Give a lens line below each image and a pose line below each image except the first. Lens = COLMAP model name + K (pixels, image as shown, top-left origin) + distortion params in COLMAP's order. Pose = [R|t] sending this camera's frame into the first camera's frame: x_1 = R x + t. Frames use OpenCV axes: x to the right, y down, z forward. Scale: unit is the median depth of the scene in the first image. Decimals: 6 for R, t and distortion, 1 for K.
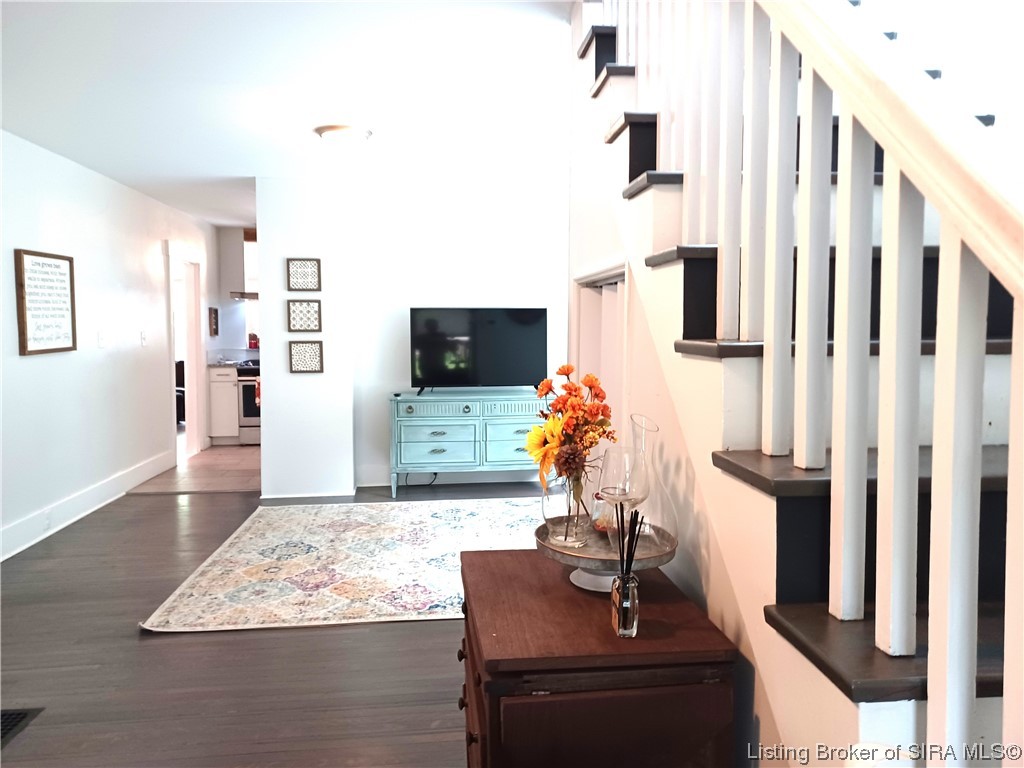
lens RADIAL K [[750.0, 0, 521.3], [0, 750.0, 379.7], [0, 0, 1]] dist [0.024506, -0.011661]
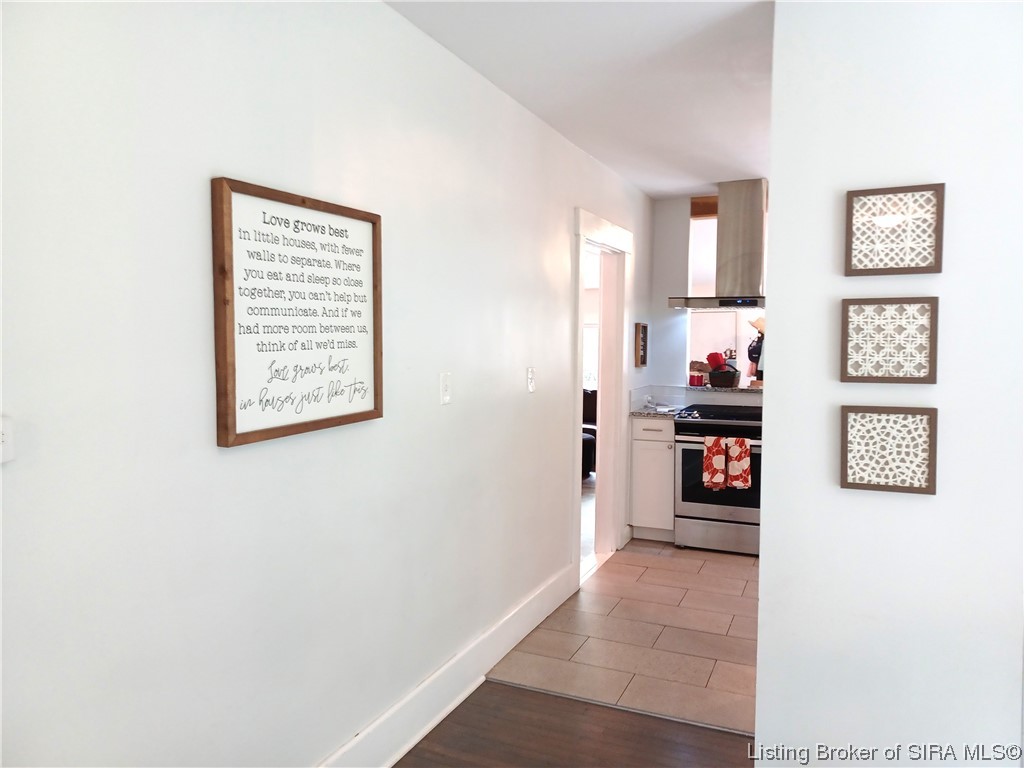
lens RADIAL K [[750.0, 0, 514.2], [0, 750.0, 384.2], [0, 0, 1]] dist [0.024506, -0.011661]
pose [[0.860481, 0.031017, -0.508538, -0.256952], [-0.037859, 0.999278, -0.003111, -0.054699], [0.508074, 0.021930, 0.861034, 0.579767]]
